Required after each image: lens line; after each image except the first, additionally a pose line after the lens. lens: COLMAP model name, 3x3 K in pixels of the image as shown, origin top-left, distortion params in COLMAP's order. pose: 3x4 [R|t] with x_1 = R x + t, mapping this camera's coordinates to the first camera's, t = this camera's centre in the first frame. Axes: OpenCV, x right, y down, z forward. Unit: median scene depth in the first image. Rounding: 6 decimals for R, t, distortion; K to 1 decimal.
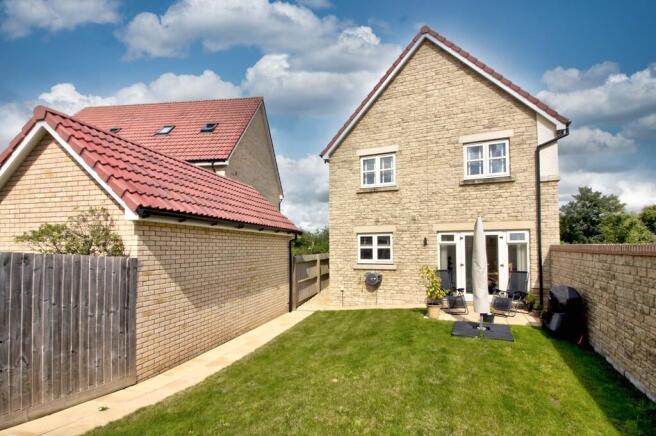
lens RADIAL K [[312.7, 0, 323.0], [0, 312.7, 240.7], [0, 0, 1]] dist [-0.003067, -0.001701]
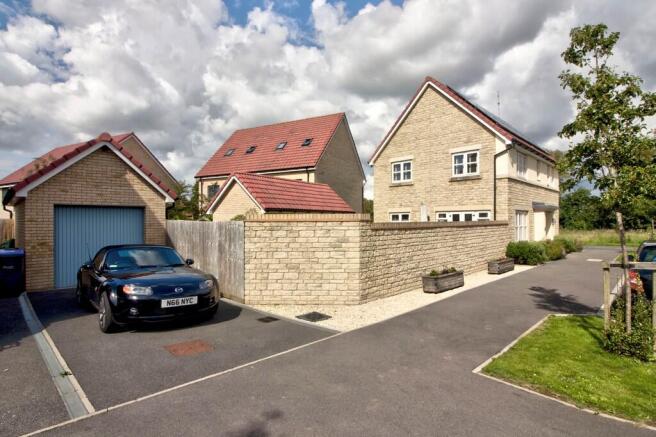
lens RADIAL K [[341.2, 0, 329.2], [0, 341.2, 221.7], [0, 0, 1]] dist [0.041678, 0.000152]
pose [[0.935284, 0.000357, -0.353899, 0.482852], [0.009134, 0.999642, 0.025149, -0.026949], [0.353781, -0.026754, 0.934946, -0.780457]]
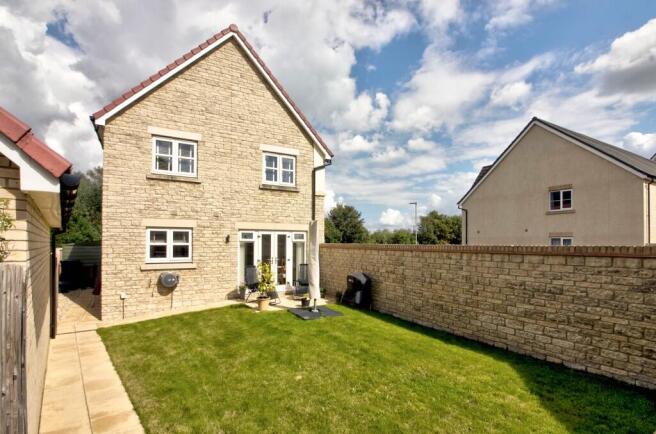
lens RADIAL K [[314.9, 0, 330.8], [0, 314.9, 241.9], [0, 0, 1]] dist [-0.001339, -0.000777]
pose [[0.615174, 0.013264, 0.788279, -0.277281], [-0.026781, 0.999633, 0.004080, -0.000005], [-0.787936, -0.023621, 0.615304, 0.116397]]
